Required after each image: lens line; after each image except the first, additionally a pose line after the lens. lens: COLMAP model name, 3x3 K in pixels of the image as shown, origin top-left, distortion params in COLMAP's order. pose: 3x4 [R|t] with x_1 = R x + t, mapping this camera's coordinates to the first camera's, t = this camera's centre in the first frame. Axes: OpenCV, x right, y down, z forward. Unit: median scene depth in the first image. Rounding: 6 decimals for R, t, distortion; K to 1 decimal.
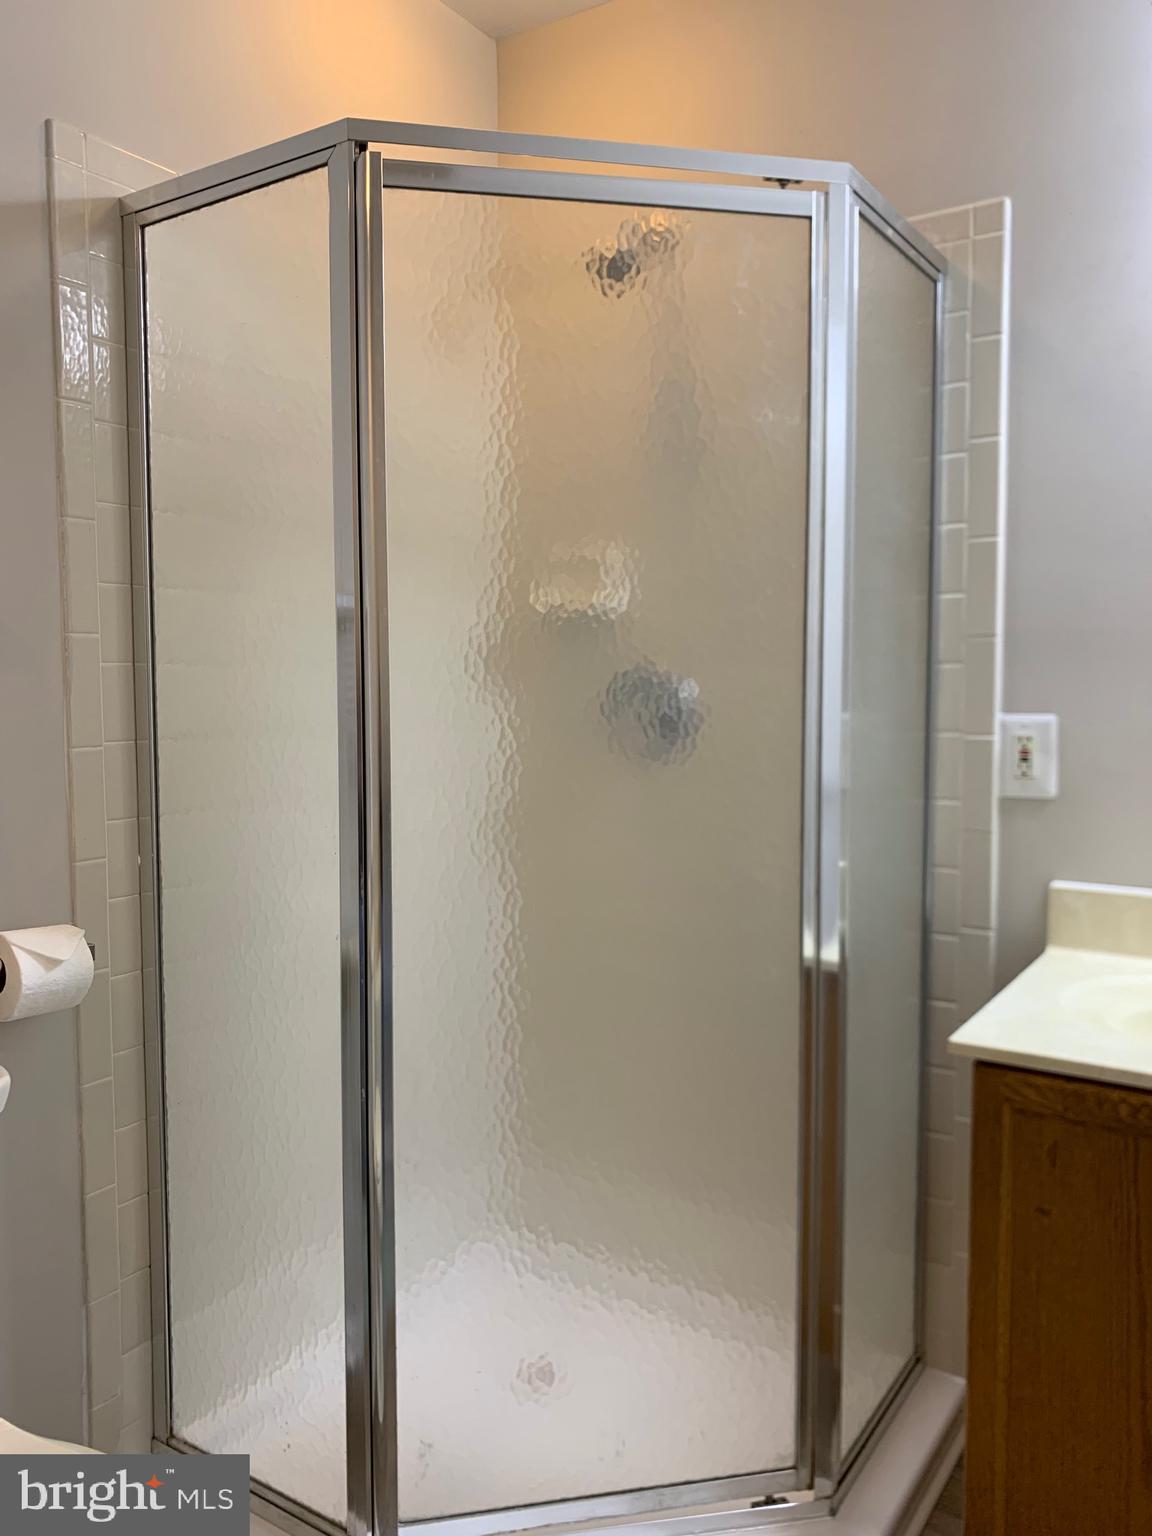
lens RADIAL K [[1185.2, 0, 575.8], [0, 1185.2, 767.6], [0, 0, 1]] dist [0.030726, -0.040807]
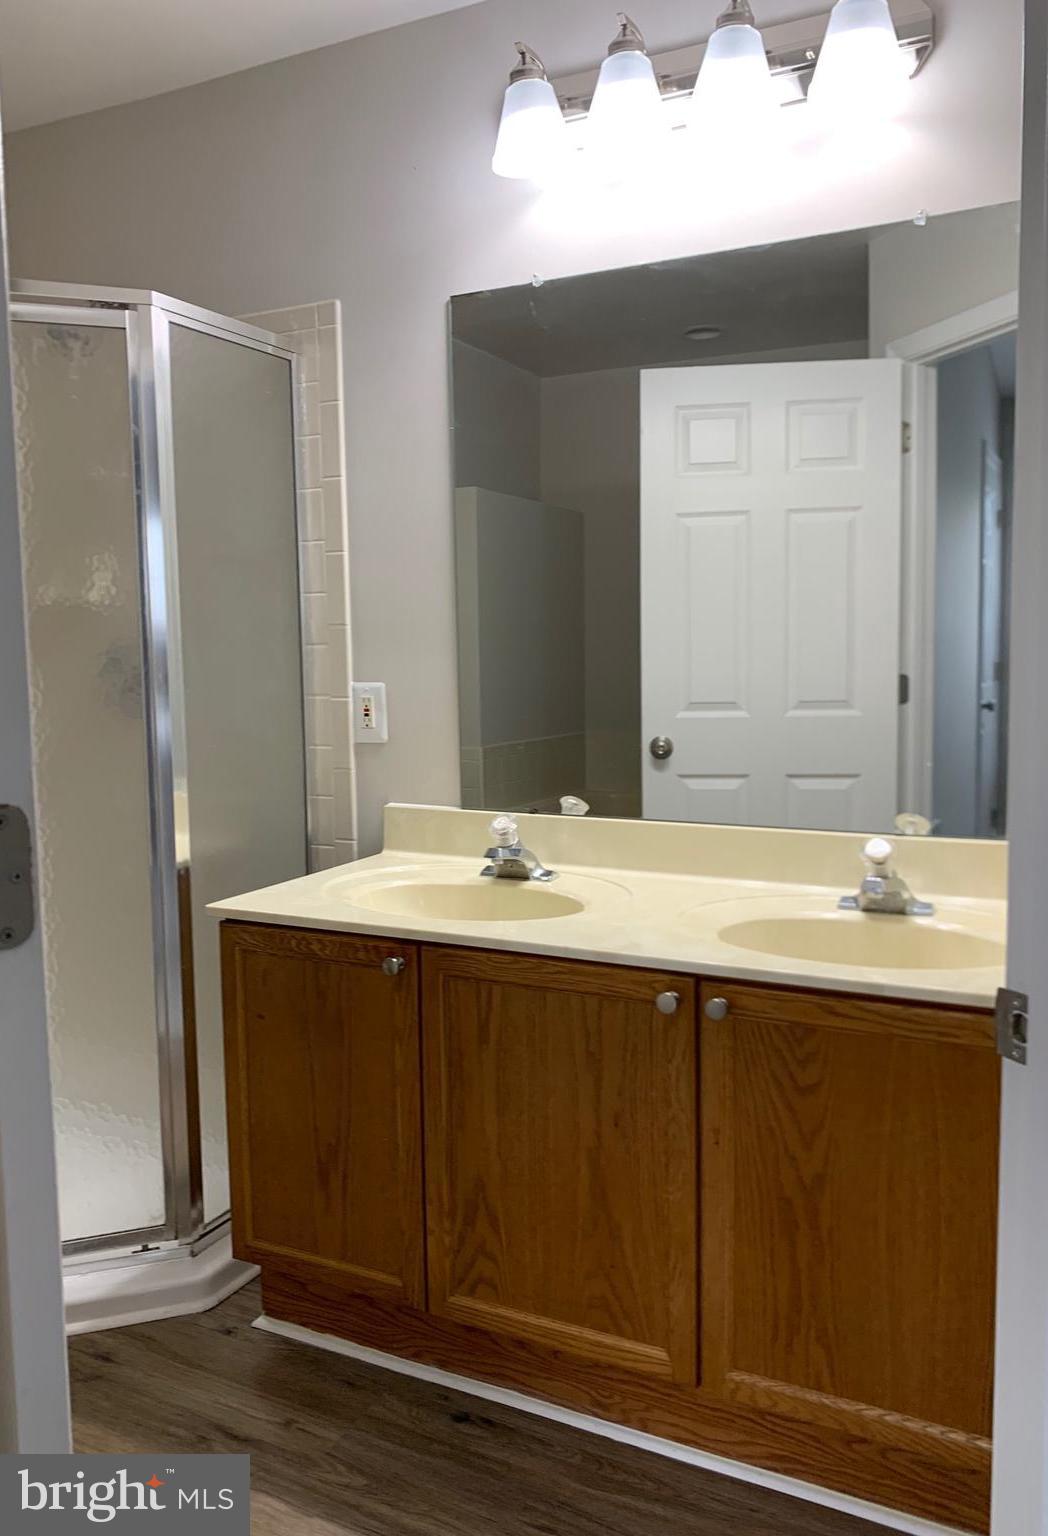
lens RADIAL K [[1153.5, 0, 525.5], [0, 1153.5, 761.3], [0, 0, 1]] dist [0.041667, 0.000077]
pose [[0.995210, -0.030908, 0.092747, 0.436867], [0.028749, 0.999286, 0.024529, 0.019583], [-0.093439, -0.021745, 0.995388, -0.344451]]
